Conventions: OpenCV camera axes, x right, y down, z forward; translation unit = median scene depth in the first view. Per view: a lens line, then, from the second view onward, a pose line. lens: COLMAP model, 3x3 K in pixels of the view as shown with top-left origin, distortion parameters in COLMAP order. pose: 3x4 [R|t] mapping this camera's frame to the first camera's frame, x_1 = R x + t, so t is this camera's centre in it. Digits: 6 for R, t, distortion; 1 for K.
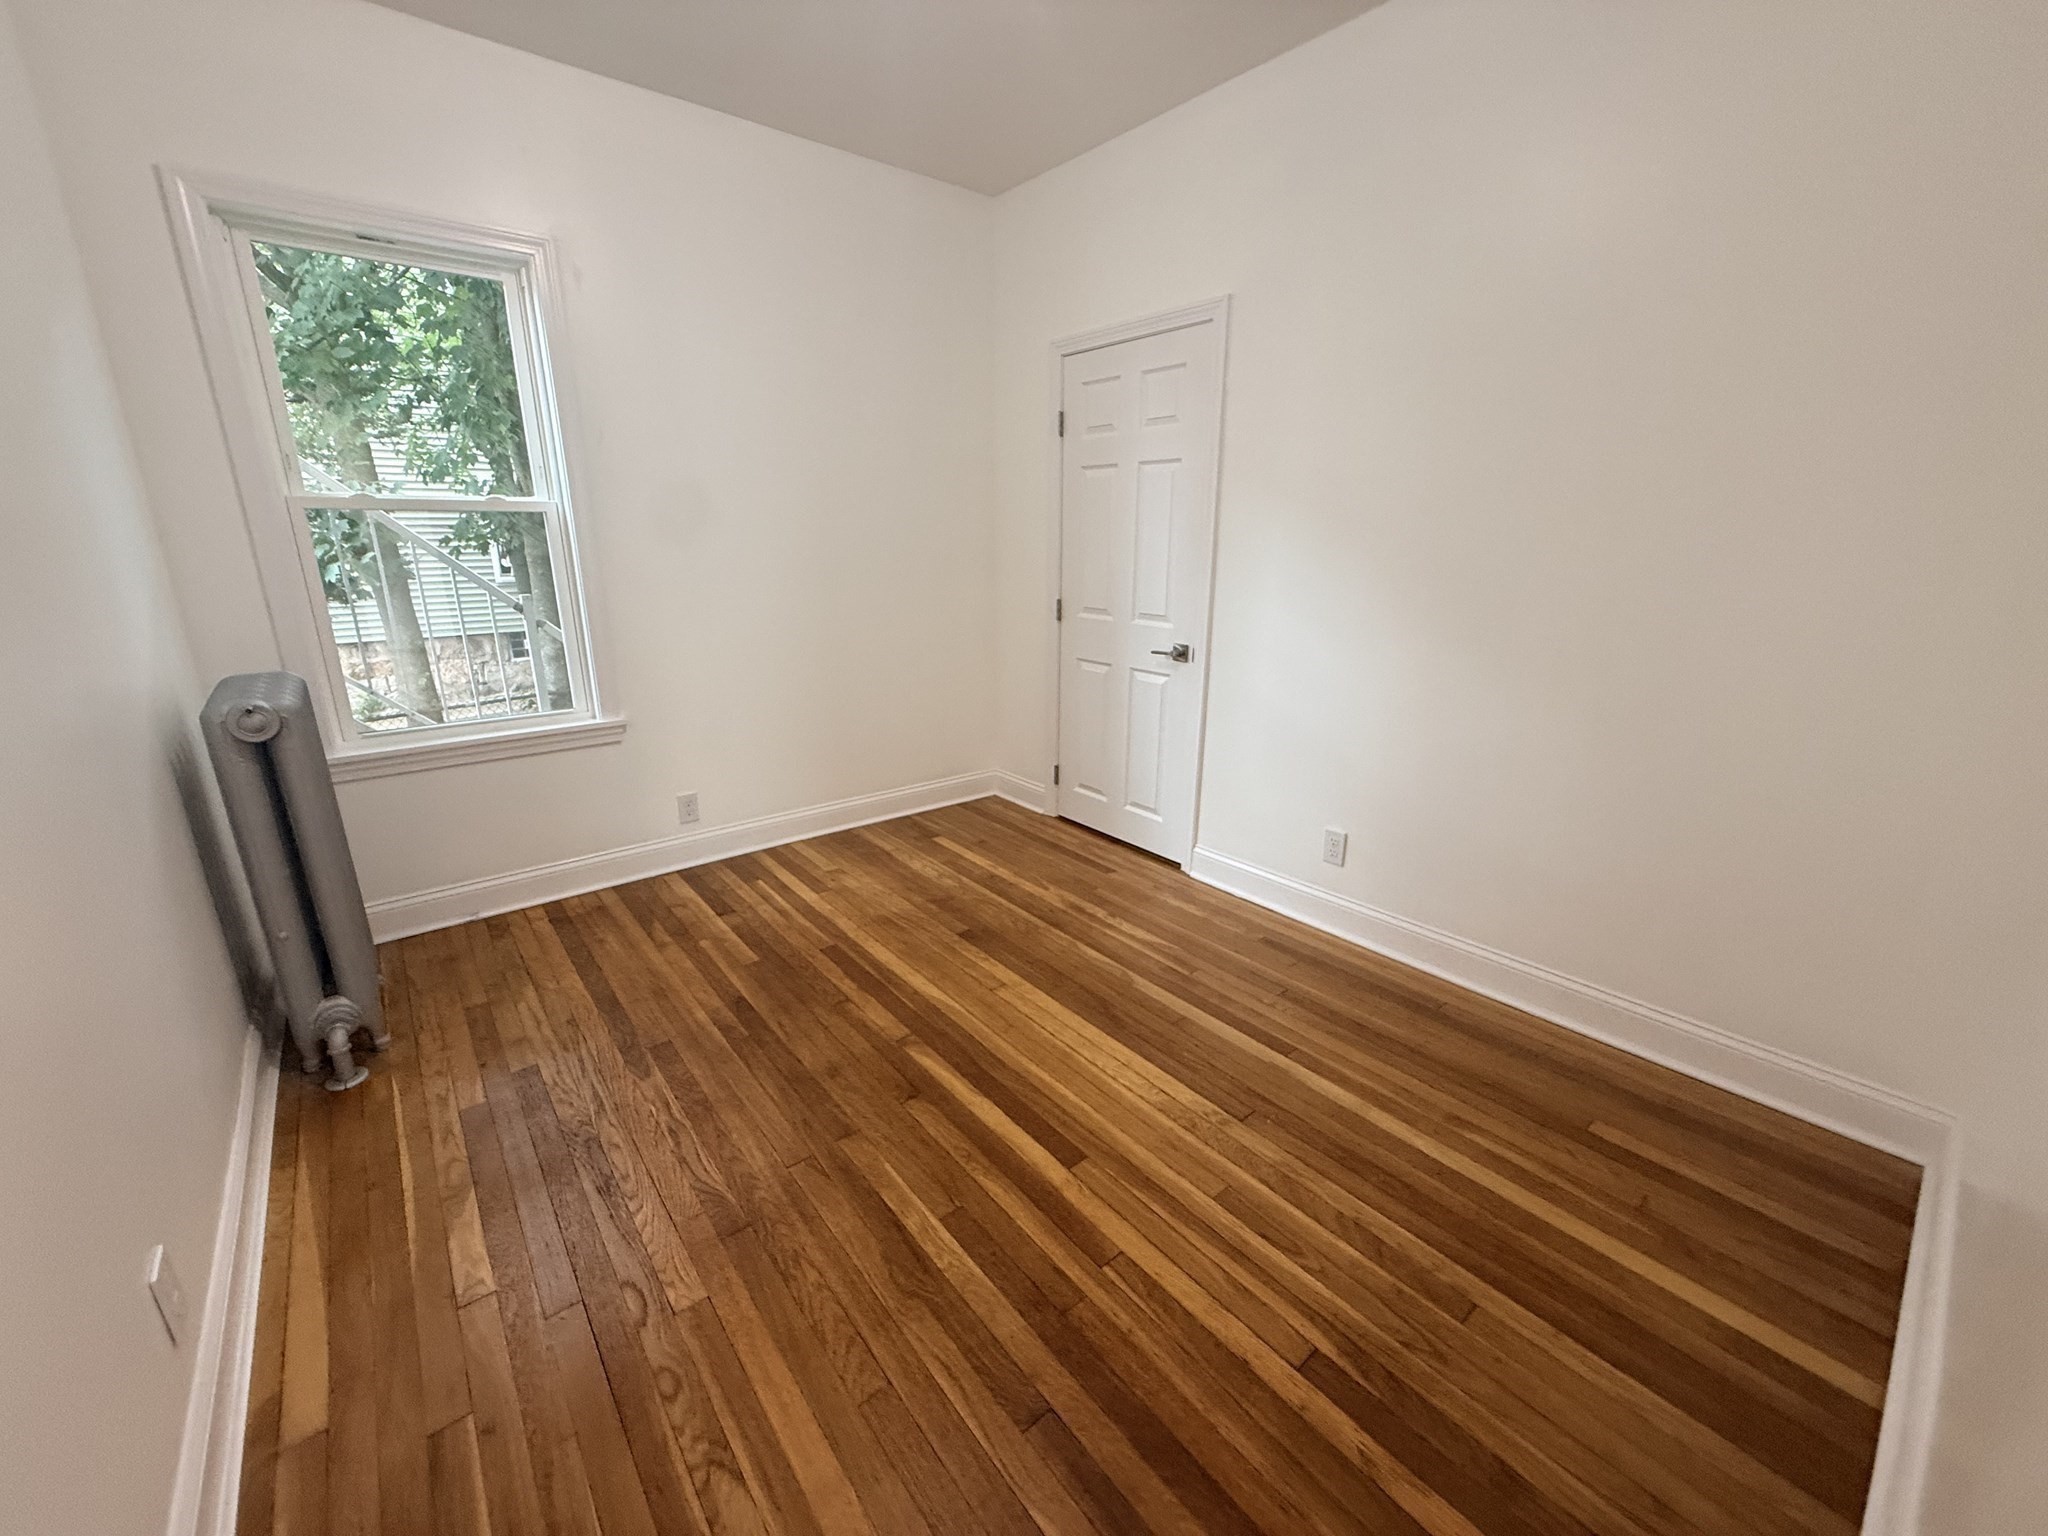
lens RADIAL K [[815.9, 0, 1060.4], [0, 815.9, 748.3], [0, 0, 1]] dist [-0.001333, 0.000574]
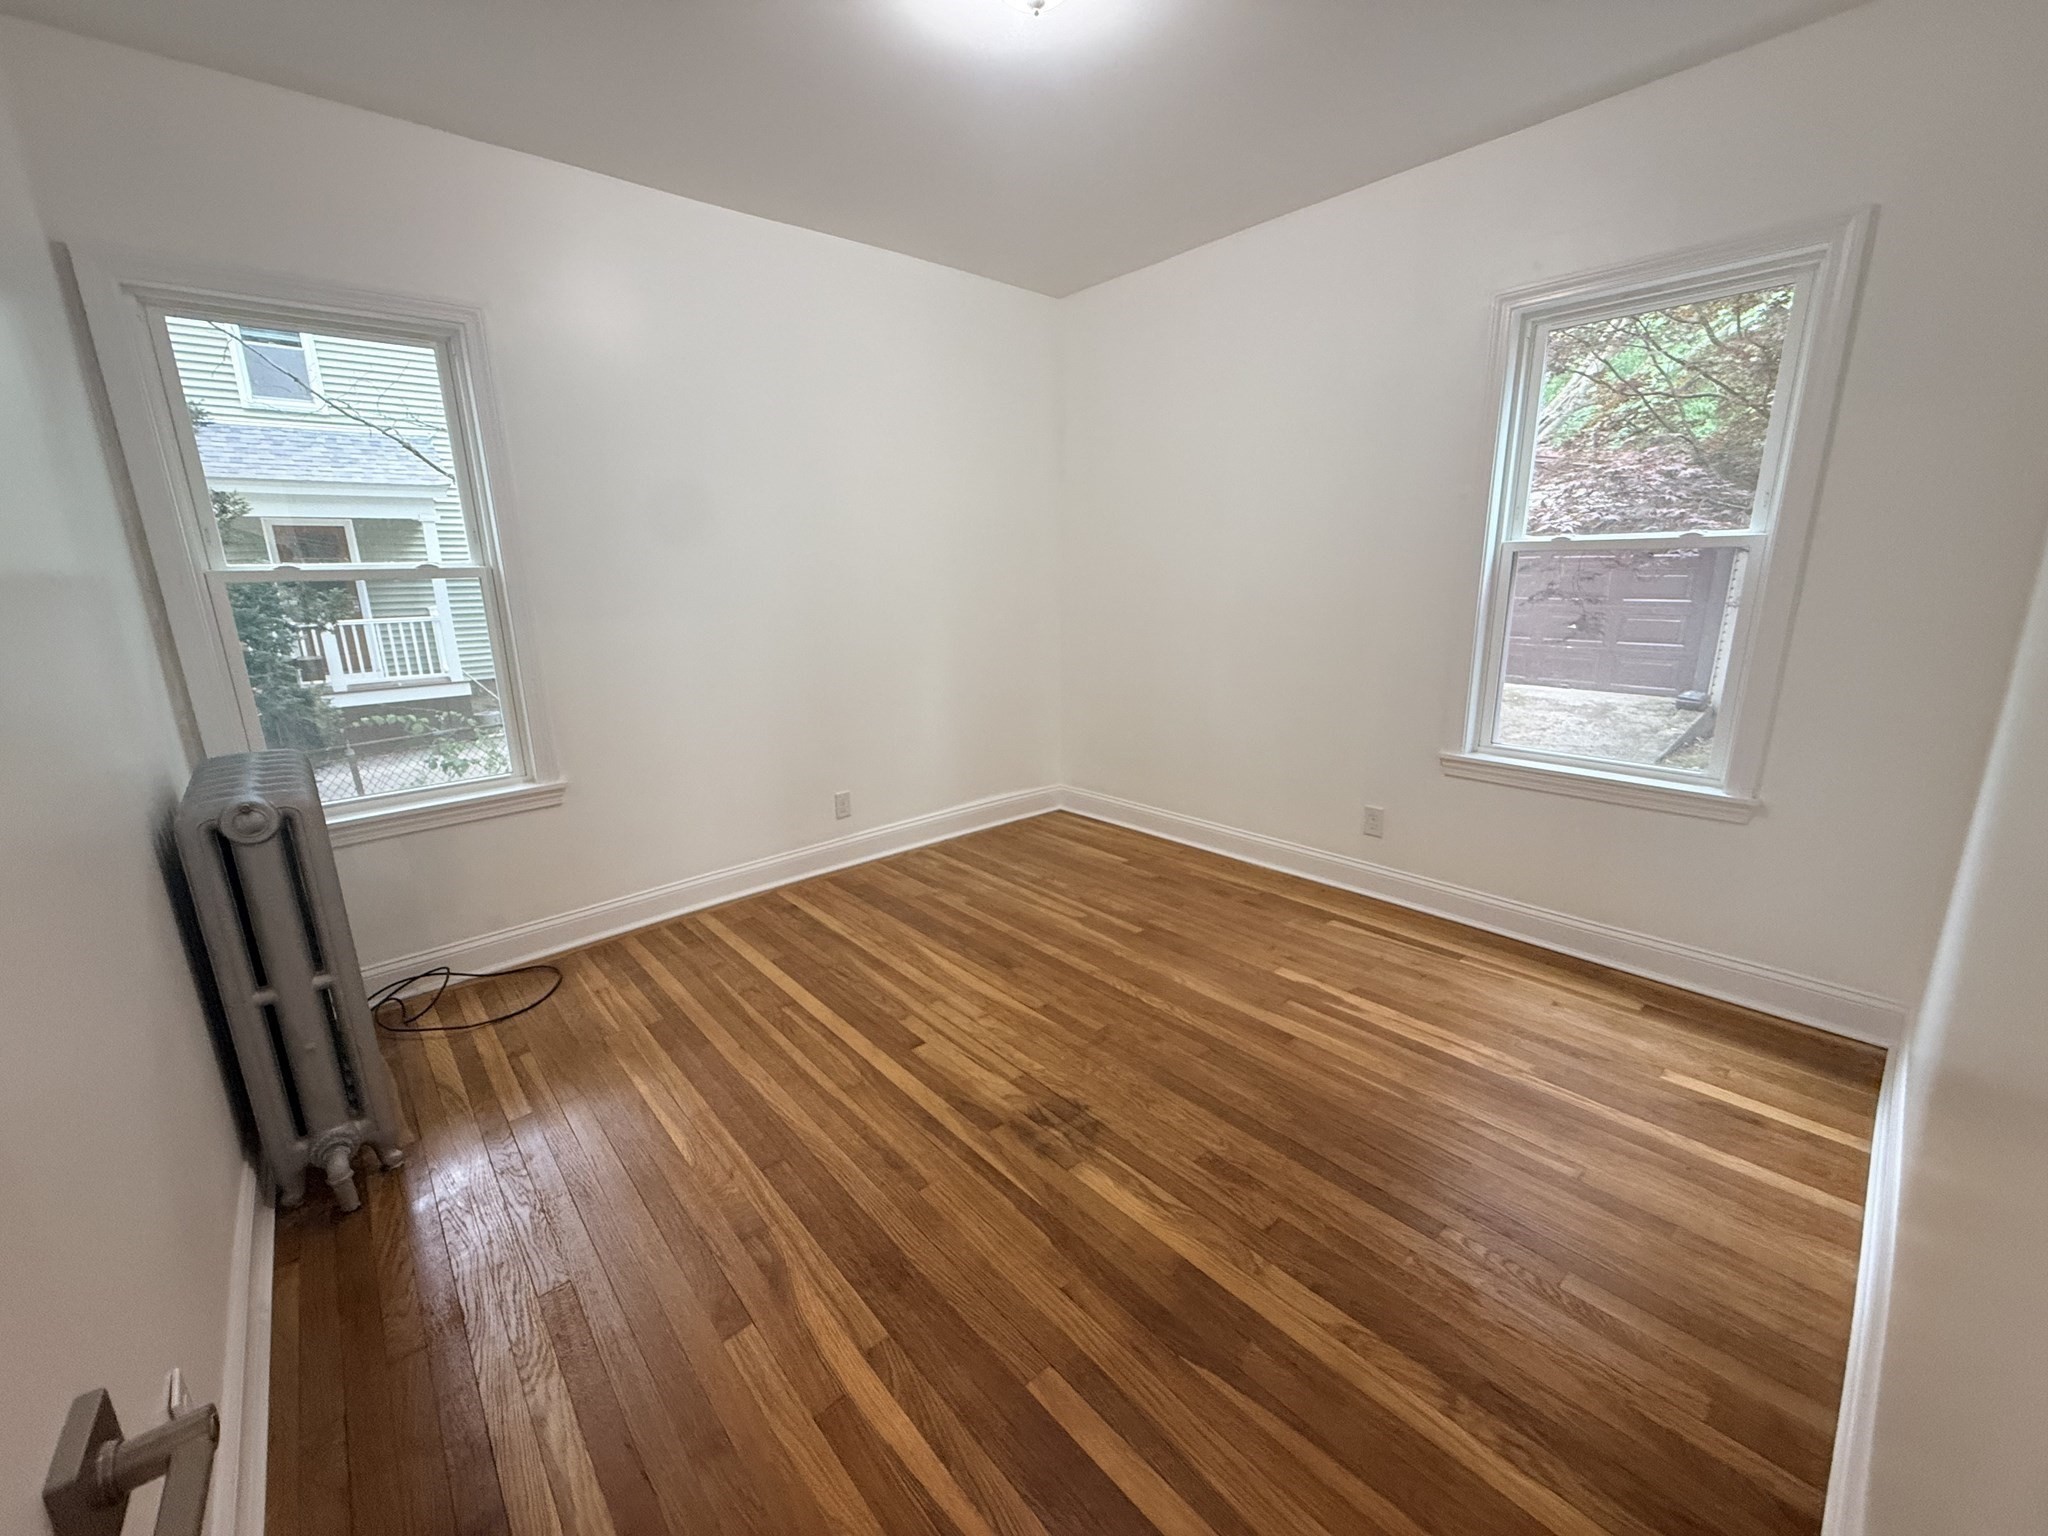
lens RADIAL K [[815.9, 0, 1029.8], [0, 815.9, 767.0], [0, 0, 1]] dist [-0.001333, 0.000574]
pose [[0.998893, -0.040163, 0.024488, -0.199376], [0.040923, 0.998670, -0.031368, 0.046034], [-0.023196, 0.032335, 0.999208, -0.175903]]
